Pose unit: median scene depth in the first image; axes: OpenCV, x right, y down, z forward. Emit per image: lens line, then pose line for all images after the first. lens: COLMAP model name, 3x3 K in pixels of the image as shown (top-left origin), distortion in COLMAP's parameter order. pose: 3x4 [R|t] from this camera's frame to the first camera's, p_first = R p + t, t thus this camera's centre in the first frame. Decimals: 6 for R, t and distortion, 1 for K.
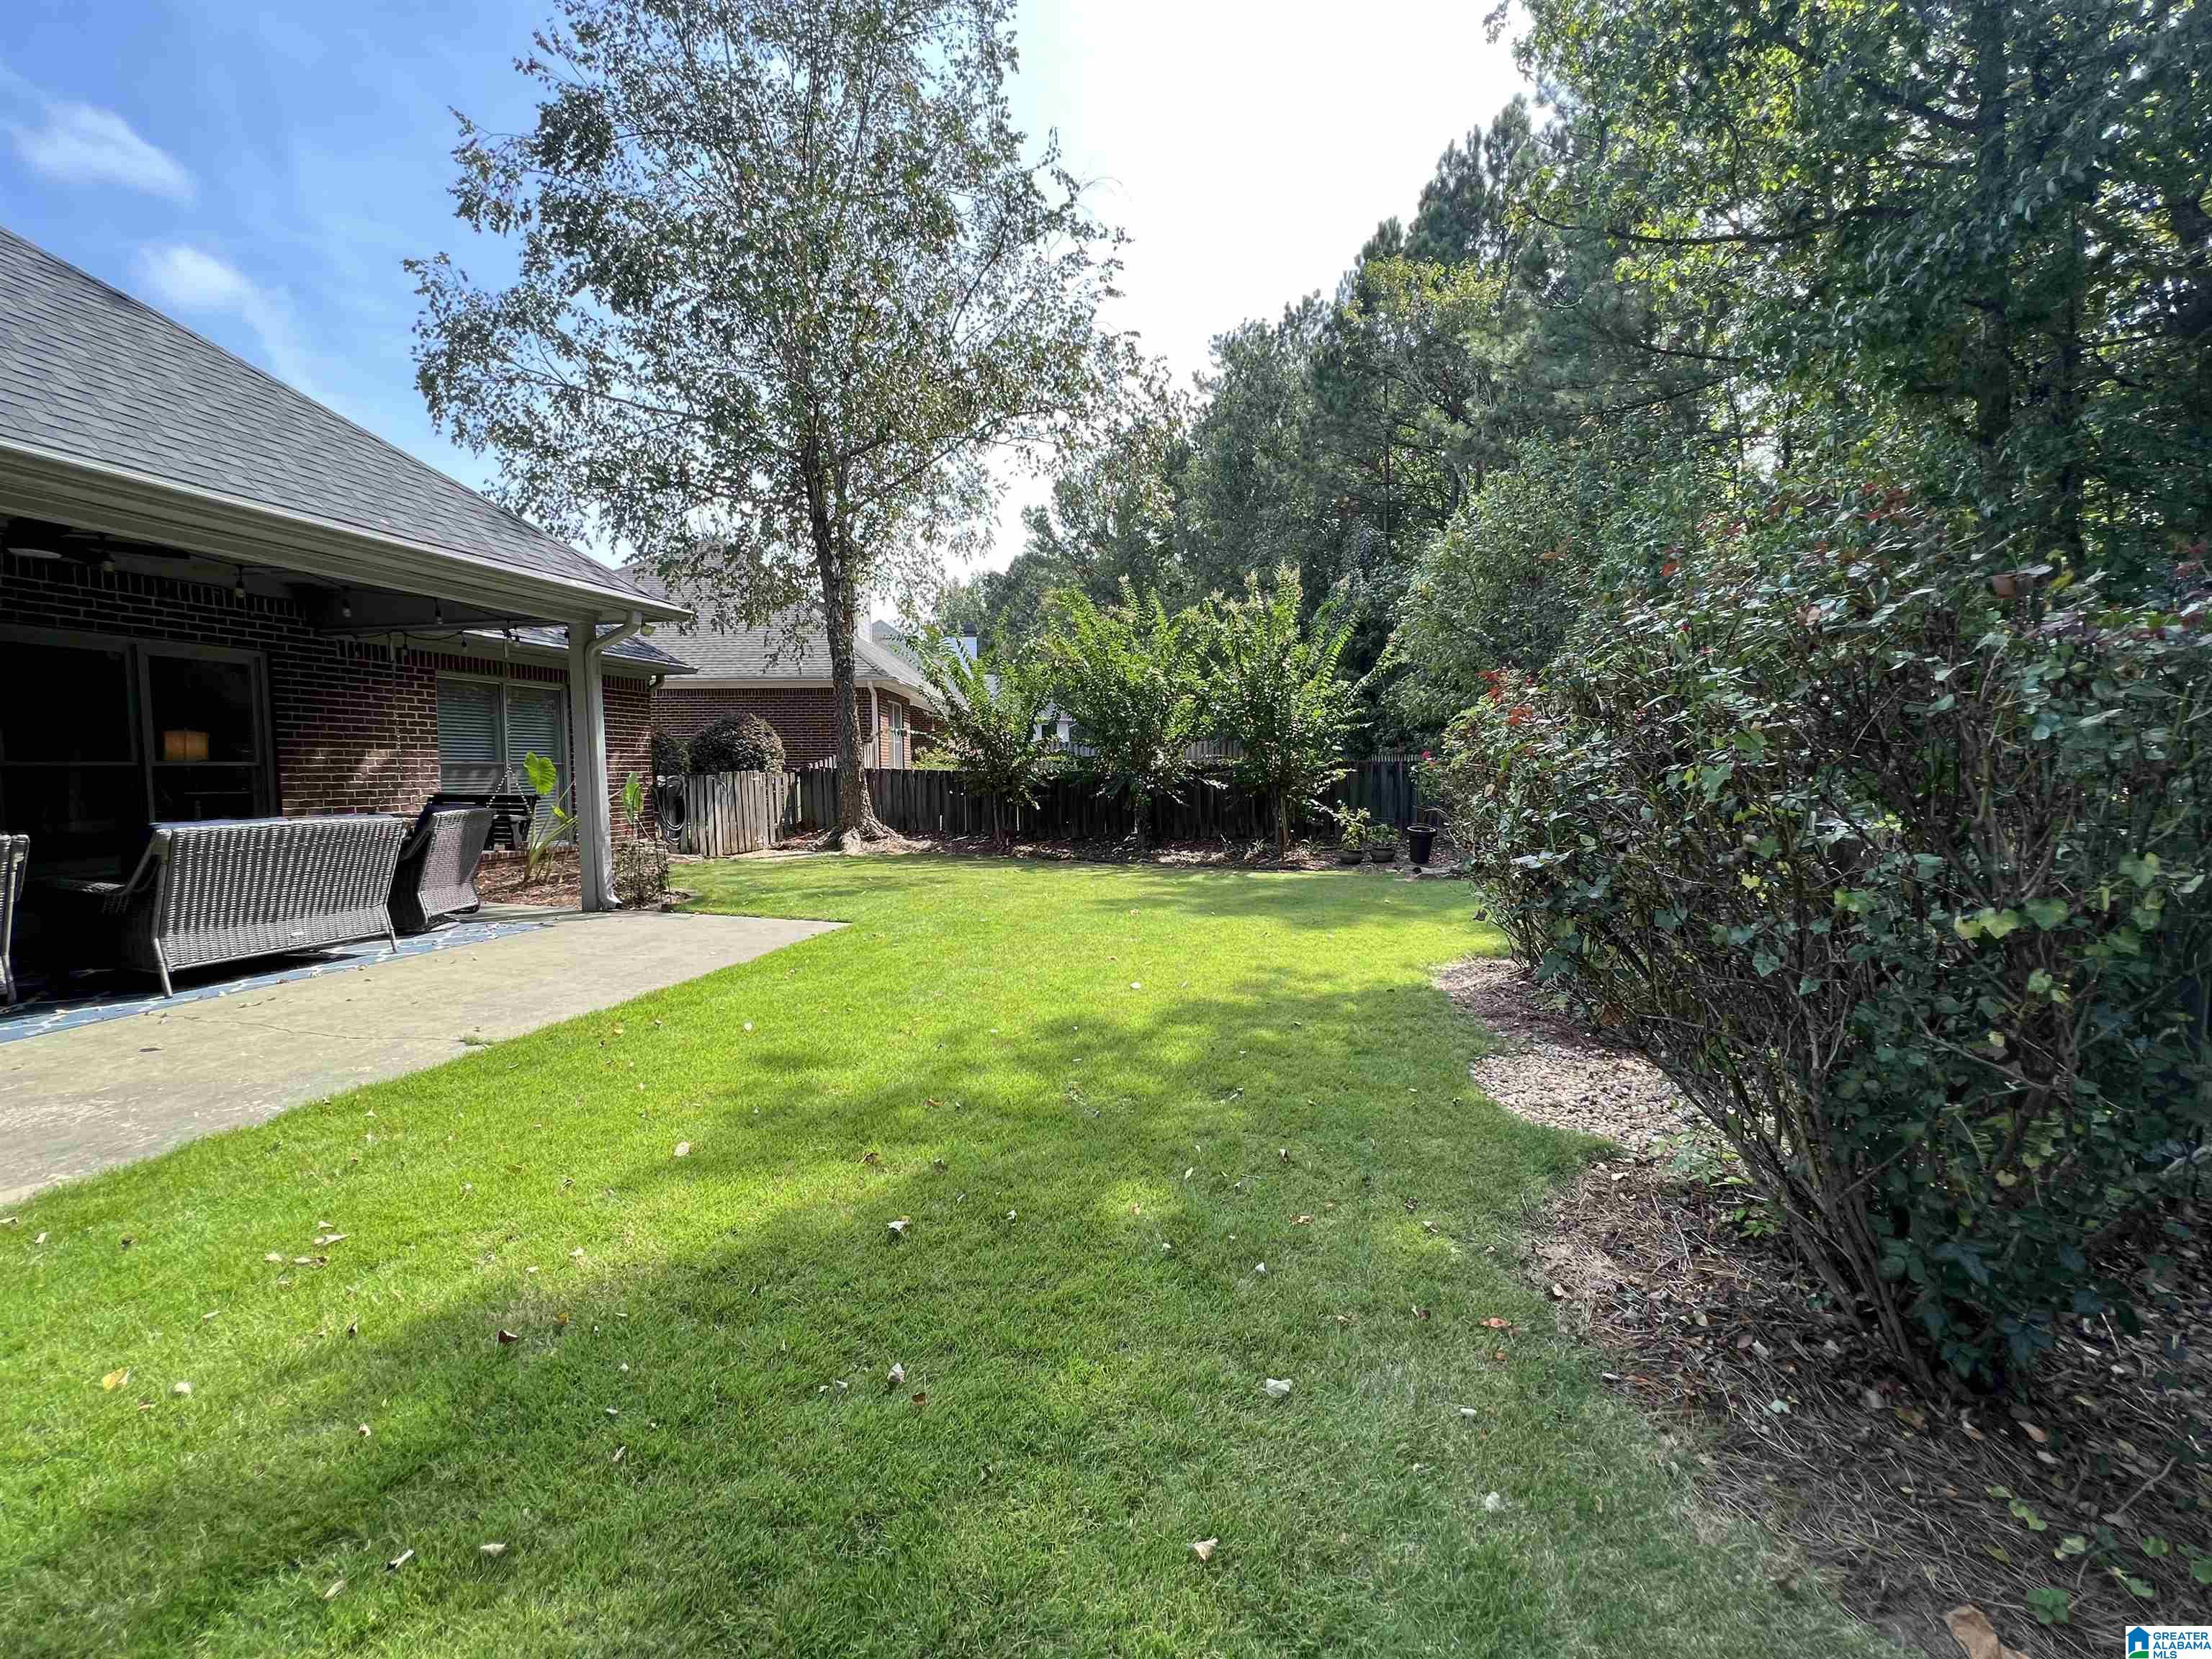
lens RADIAL K [[888.9, 0, 1106.8], [0, 888.9, 825.8], [0, 0, 1]] dist [0.001500, -0.000390]
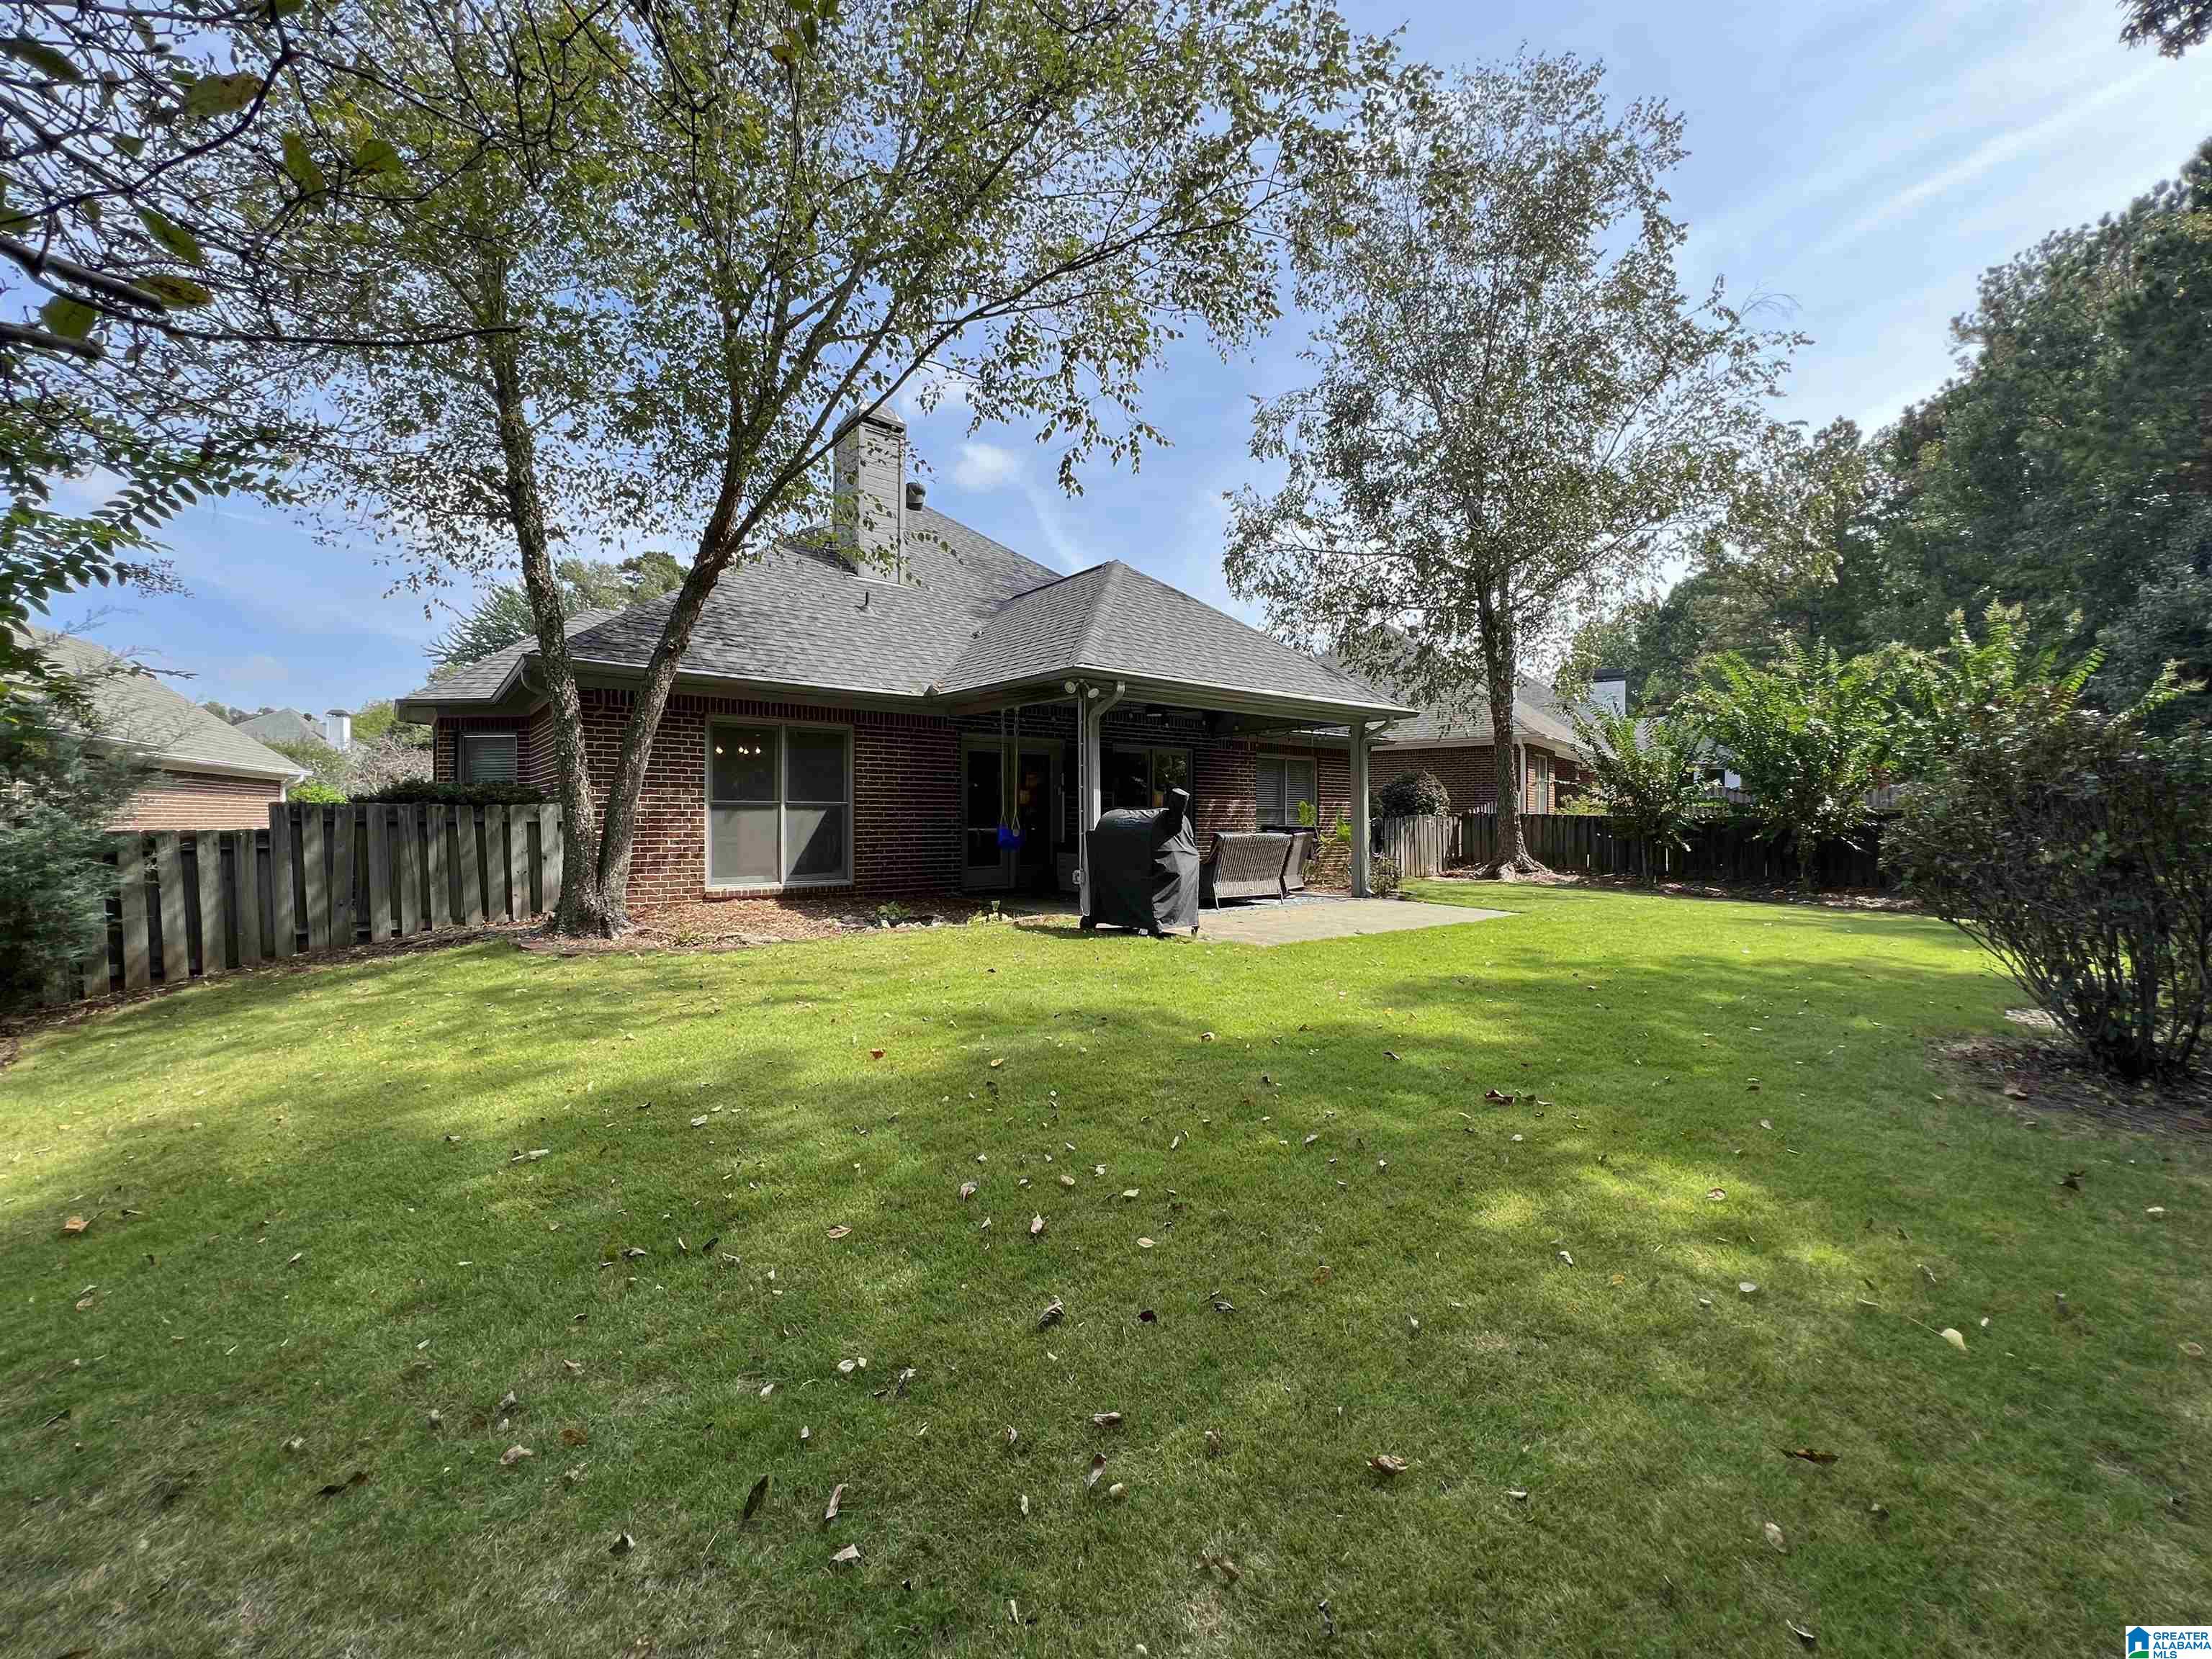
lens RADIAL K [[888.9, 0, 1106.8], [0, 888.9, 825.8], [0, 0, 1]] dist [0.001500, -0.000390]
pose [[0.784043, 0.011978, -0.620590, 0.040644], [-0.045143, 0.998266, -0.037765, 0.024429], [0.619062, 0.057625, 0.783225, -0.306530]]
